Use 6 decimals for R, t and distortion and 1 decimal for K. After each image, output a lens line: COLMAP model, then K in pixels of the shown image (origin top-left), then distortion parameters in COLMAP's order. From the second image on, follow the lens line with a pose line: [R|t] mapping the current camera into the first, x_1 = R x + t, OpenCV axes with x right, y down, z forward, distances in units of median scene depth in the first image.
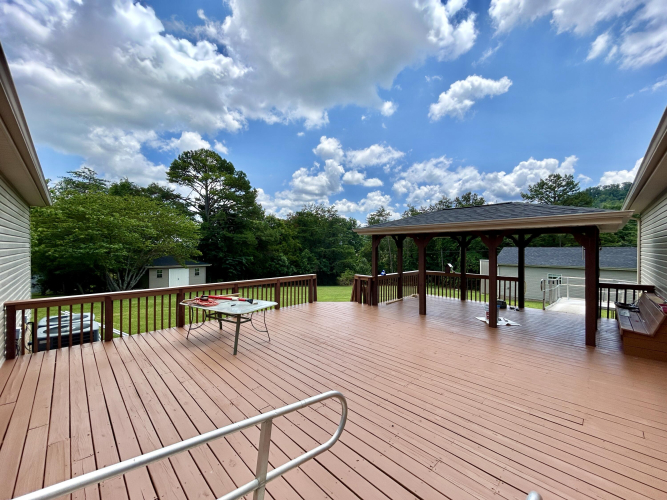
lens RADIAL K [[270.5, 0, 332.2], [0, 270.5, 248.2], [0, 0, 1]] dist [0.000131, 0.000135]
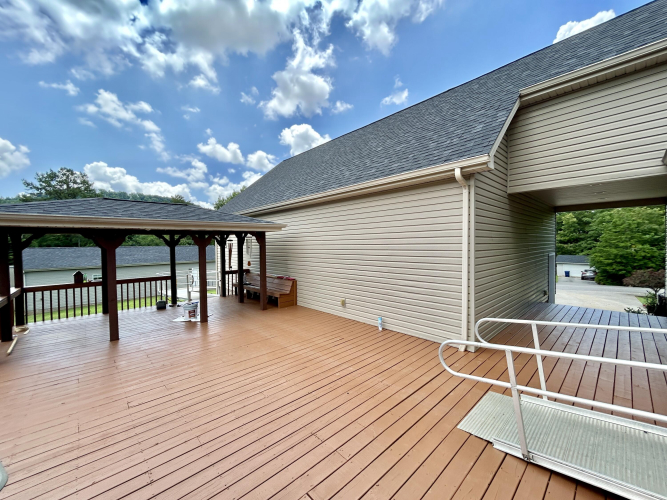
lens RADIAL K [[270.5, 0, 330.5], [0, 270.5, 248.2], [0, 0, 1]] dist [0.000131, 0.000135]
pose [[0.035326, -0.019468, 0.999186, -0.329855], [0.019891, 0.999626, 0.018773, -0.005348], [-0.999178, 0.019211, 0.035700, 0.348194]]
